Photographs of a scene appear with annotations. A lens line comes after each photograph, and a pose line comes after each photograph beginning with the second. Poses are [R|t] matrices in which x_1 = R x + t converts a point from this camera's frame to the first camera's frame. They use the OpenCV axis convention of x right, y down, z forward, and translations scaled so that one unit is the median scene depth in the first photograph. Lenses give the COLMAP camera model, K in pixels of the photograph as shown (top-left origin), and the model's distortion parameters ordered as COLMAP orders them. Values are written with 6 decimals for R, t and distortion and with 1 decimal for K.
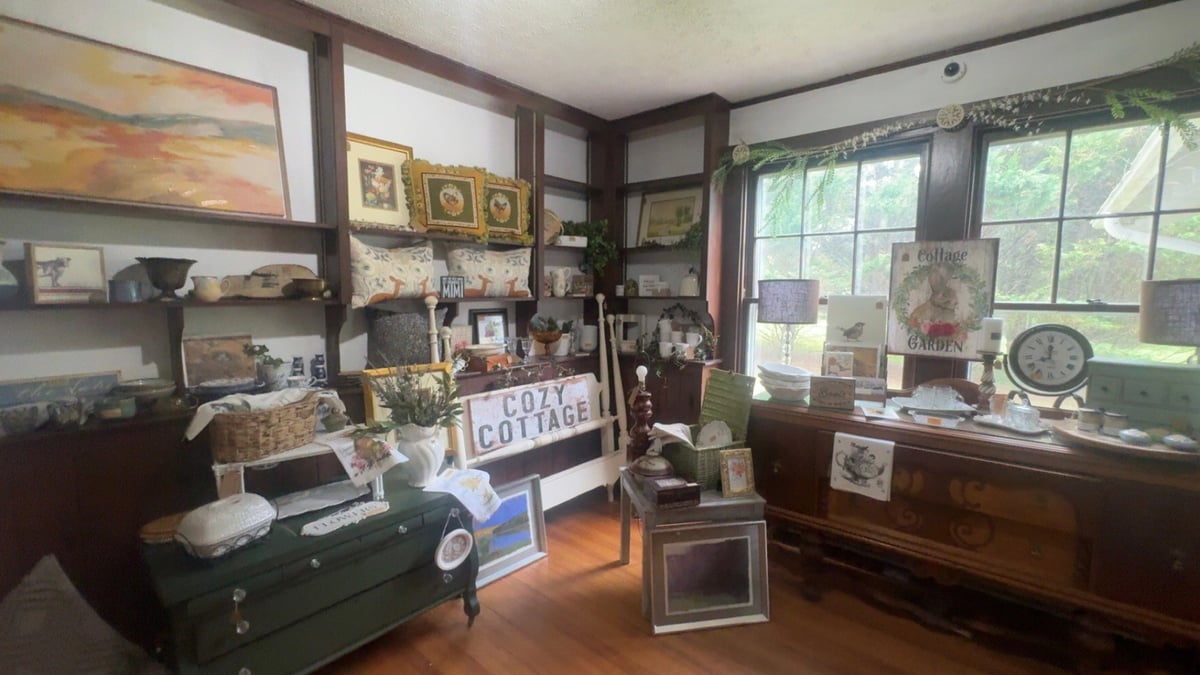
lens RADIAL K [[498.5, 0, 598.9], [0, 498.5, 335.0], [0, 0, 1]] dist [-0.003538, -0.000545]
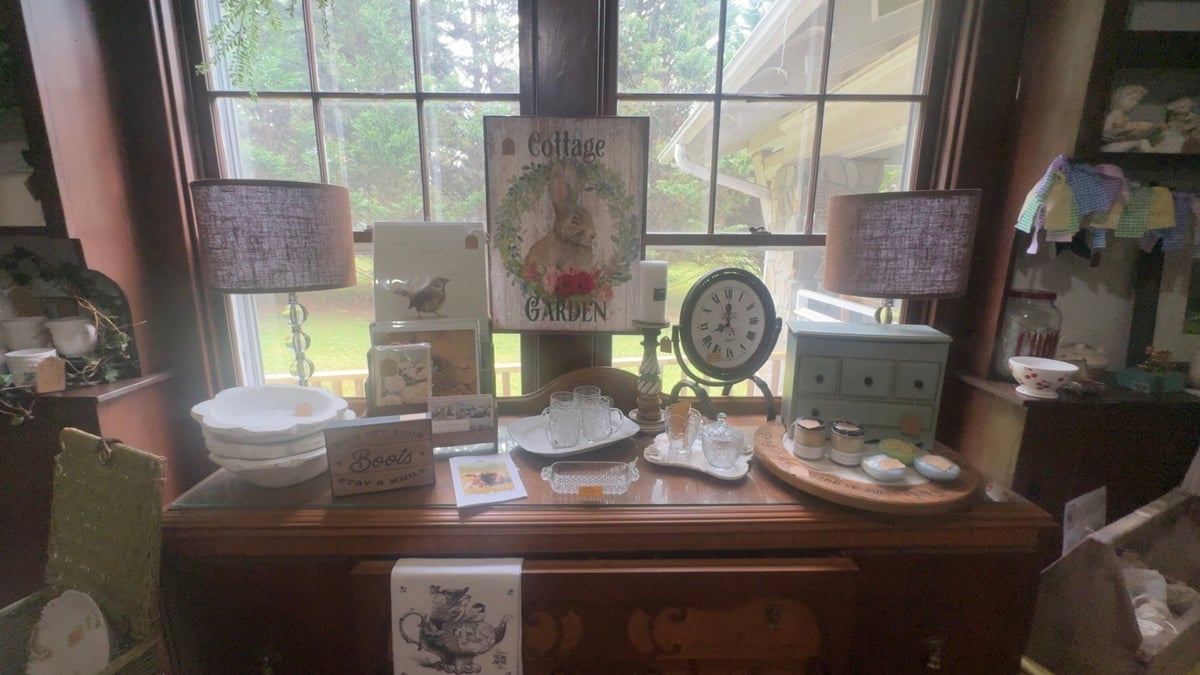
lens RADIAL K [[498.5, 0, 595.3], [0, 498.5, 336.6], [0, 0, 1]] dist [-0.003538, -0.000545]
pose [[0.756851, -0.141895, 0.637999, 0.339317], [0.058465, 0.986934, 0.150145, -0.035013], [-0.650968, -0.076337, 0.755257, 0.556099]]
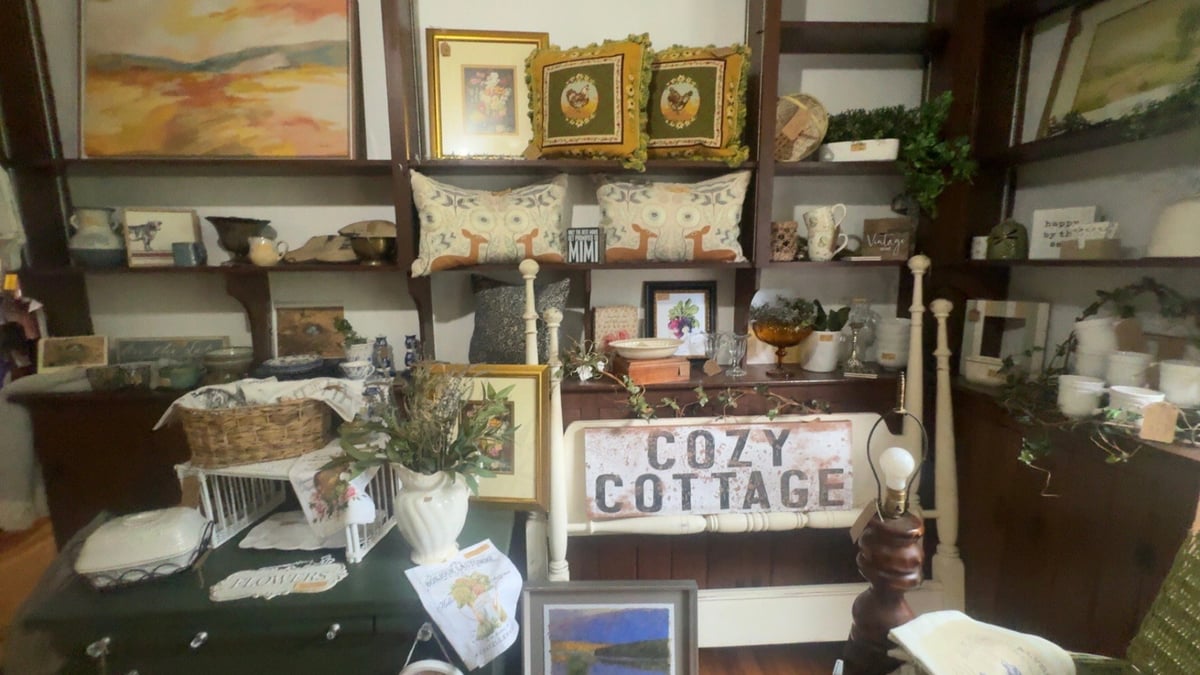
lens RADIAL K [[498.5, 0, 600.7], [0, 498.5, 335.9], [0, 0, 1]] dist [-0.003538, -0.000545]
pose [[0.699722, 0.099033, -0.707518, 0.192783], [-0.055576, 0.994890, 0.084293, -0.040434], [0.712250, -0.019660, 0.701650, 0.625142]]
